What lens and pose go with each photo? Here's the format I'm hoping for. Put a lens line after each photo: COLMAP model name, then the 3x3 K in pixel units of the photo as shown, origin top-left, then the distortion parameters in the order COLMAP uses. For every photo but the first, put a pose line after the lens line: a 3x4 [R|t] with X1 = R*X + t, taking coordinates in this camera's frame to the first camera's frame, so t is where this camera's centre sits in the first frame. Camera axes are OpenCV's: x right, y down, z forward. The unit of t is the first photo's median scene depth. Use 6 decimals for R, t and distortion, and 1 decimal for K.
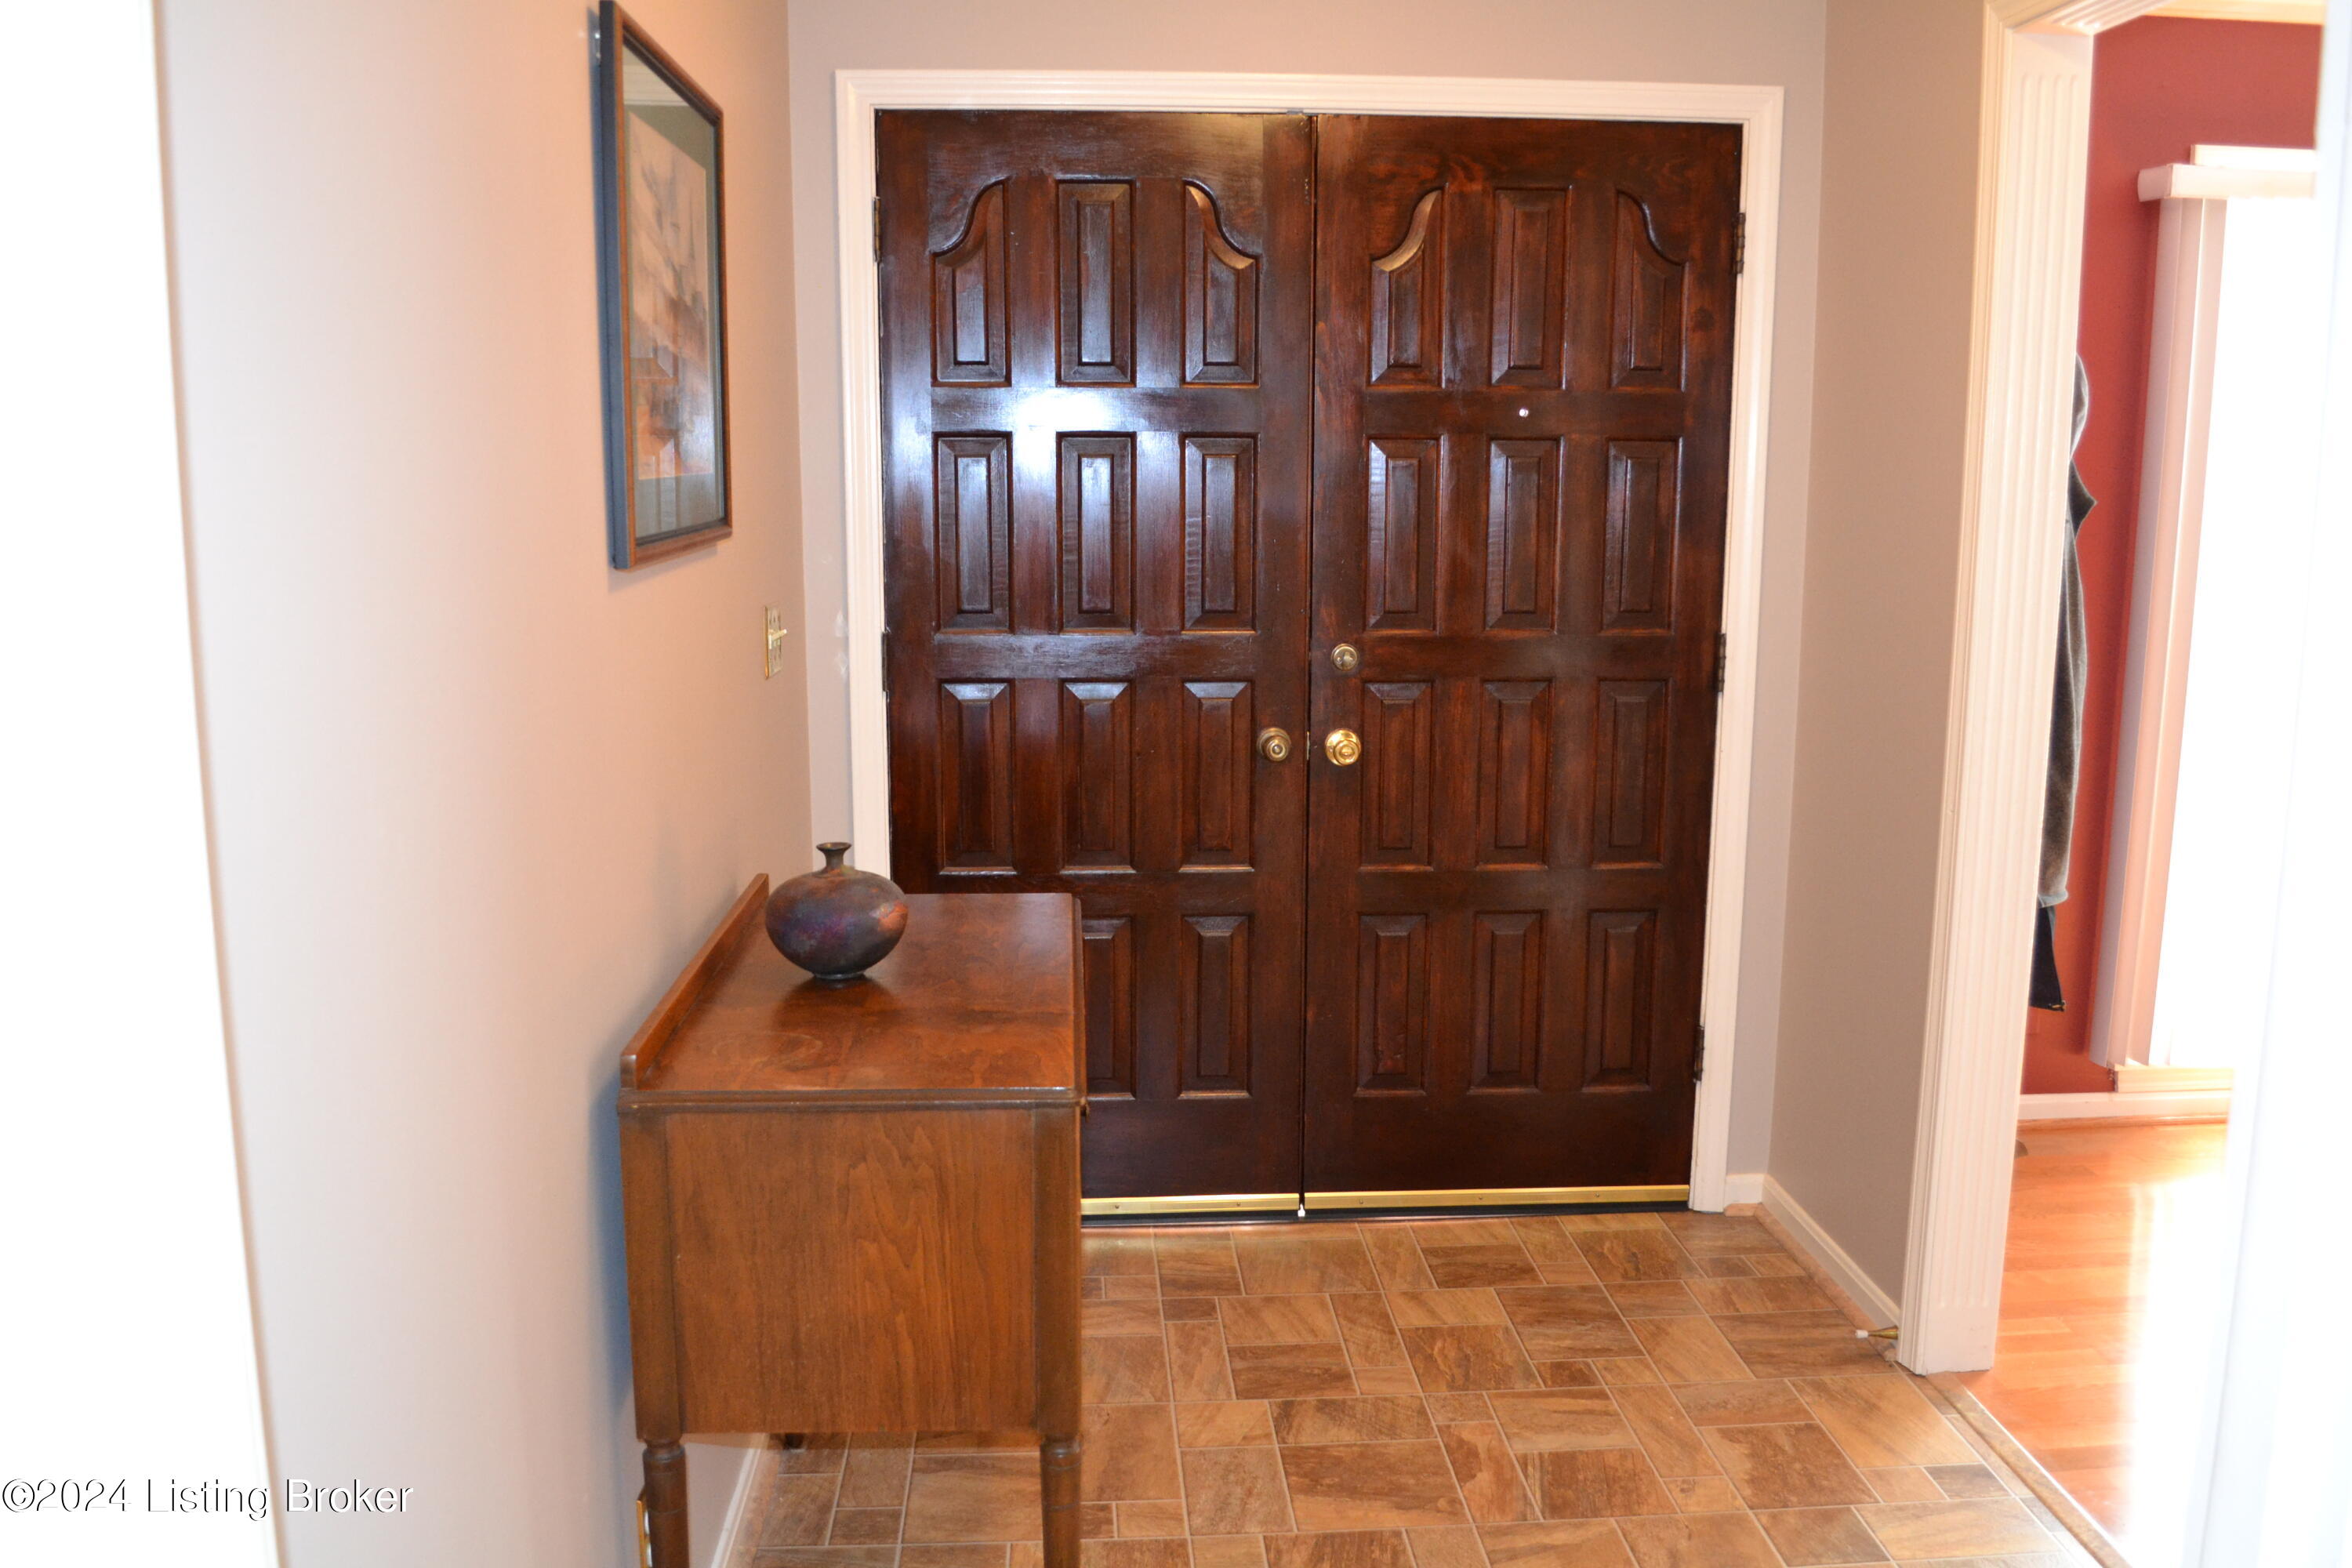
lens RADIAL K [[1885.4, 0, 1176.1], [0, 1885.4, 814.3], [0, 0, 1]] dist [-0.085513, 0.016250]
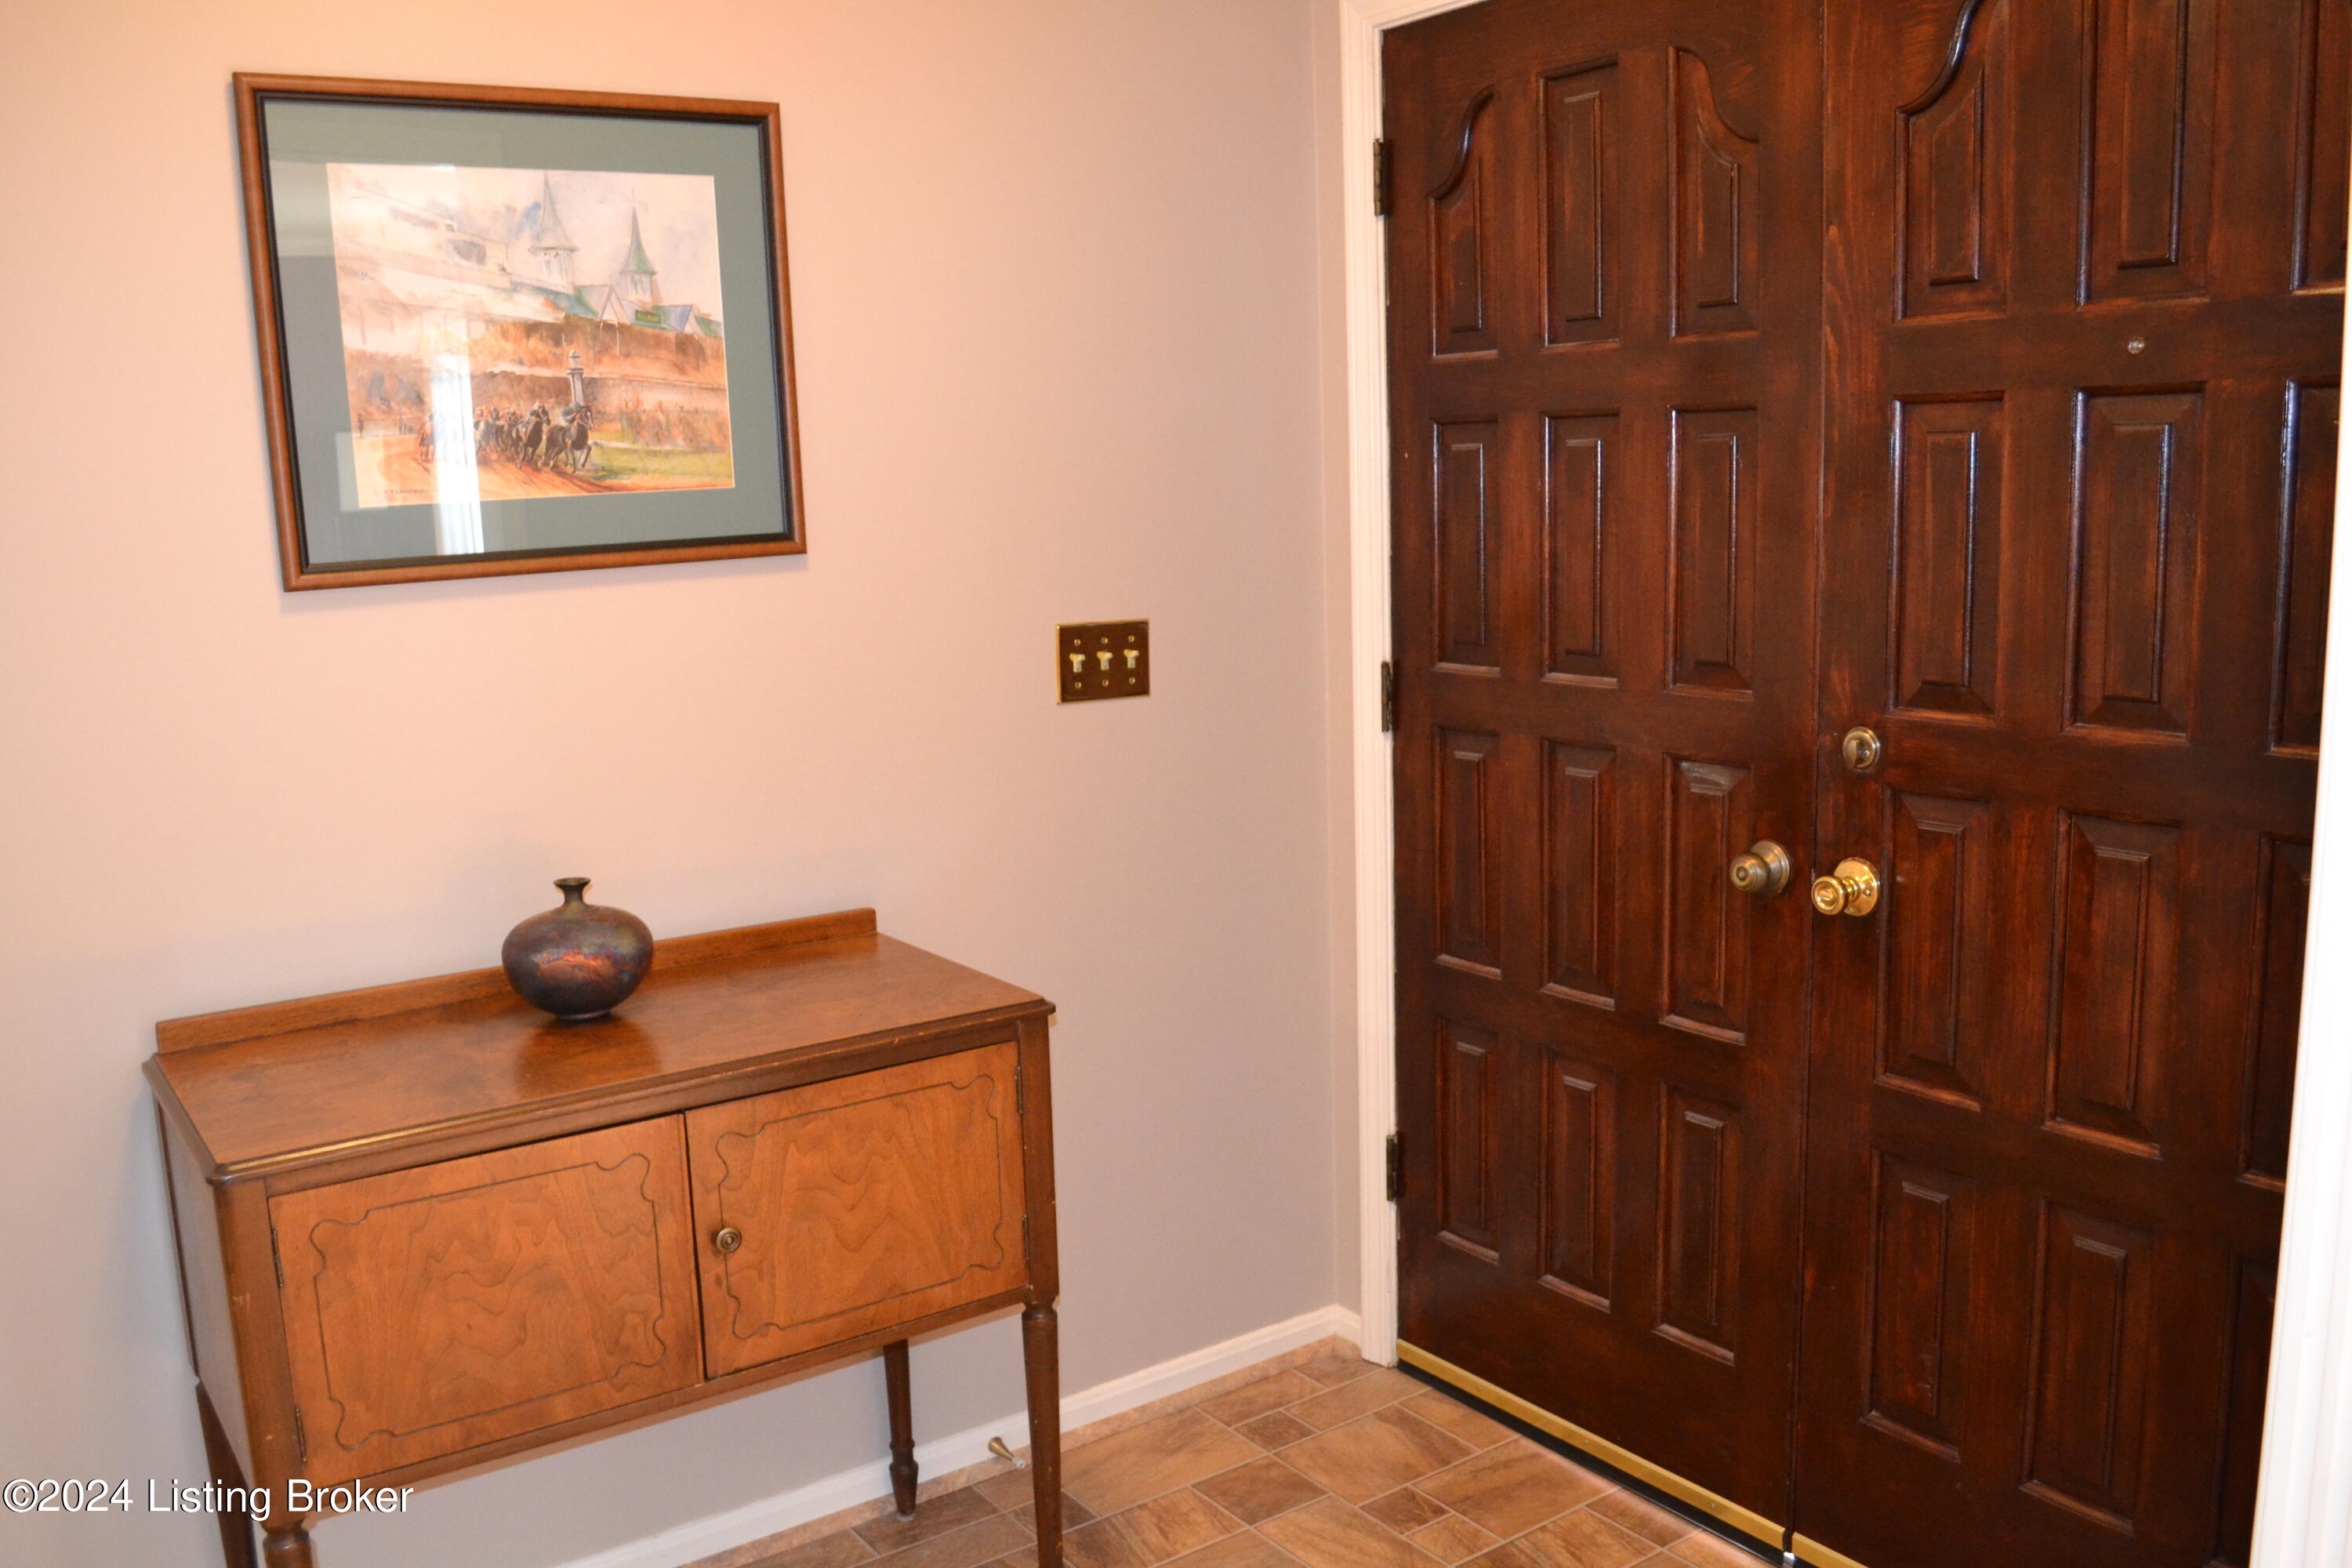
lens RADIAL K [[1885.4, 0, 1176.1], [0, 1885.4, 814.3], [0, 0, 1]] dist [-0.085513, 0.016250]
pose [[0.545668, 0.130783, -0.827733, 0.488798], [-0.122886, 0.989557, 0.075341, -0.080354], [0.828942, 0.060606, 0.556041, 0.456113]]
